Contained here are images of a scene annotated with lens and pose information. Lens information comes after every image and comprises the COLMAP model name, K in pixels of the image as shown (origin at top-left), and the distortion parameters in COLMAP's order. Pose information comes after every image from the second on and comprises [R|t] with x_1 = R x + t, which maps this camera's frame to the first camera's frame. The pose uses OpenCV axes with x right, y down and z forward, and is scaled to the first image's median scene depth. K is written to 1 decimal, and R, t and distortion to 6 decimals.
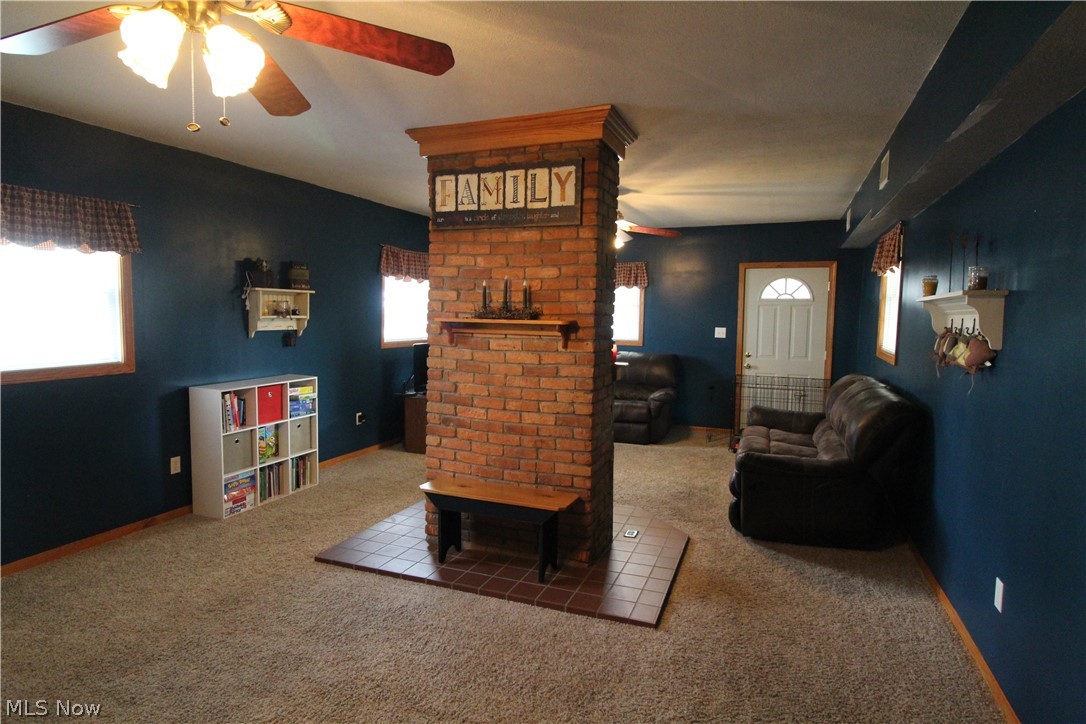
lens RADIAL K [[600.2, 0, 543.0], [0, 600.2, 362.0], [0, 0, 1]] dist [0.001071, 0.000292]
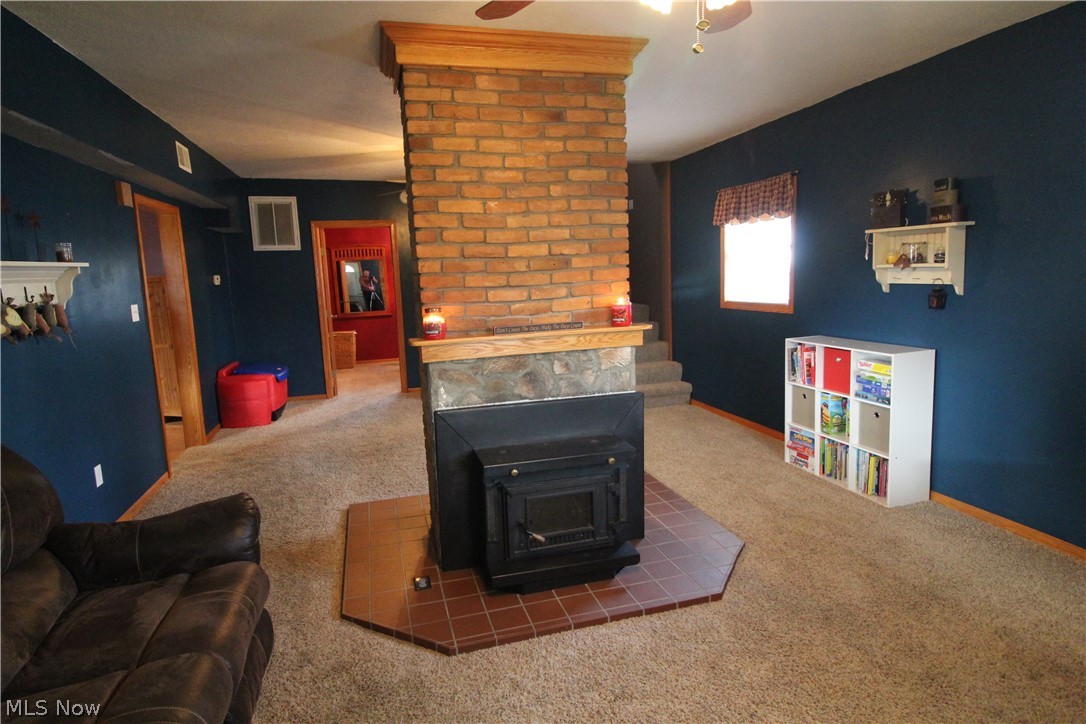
lens RADIAL K [[600.2, 0, 543.0], [0, 600.2, 362.0], [0, 0, 1]] dist [0.001071, 0.000292]
pose [[-0.791452, 0.103696, -0.602371, 0.390070], [-0.030163, 0.977677, 0.207935, -0.106821], [0.610487, 0.182740, -0.770657, 1.418121]]
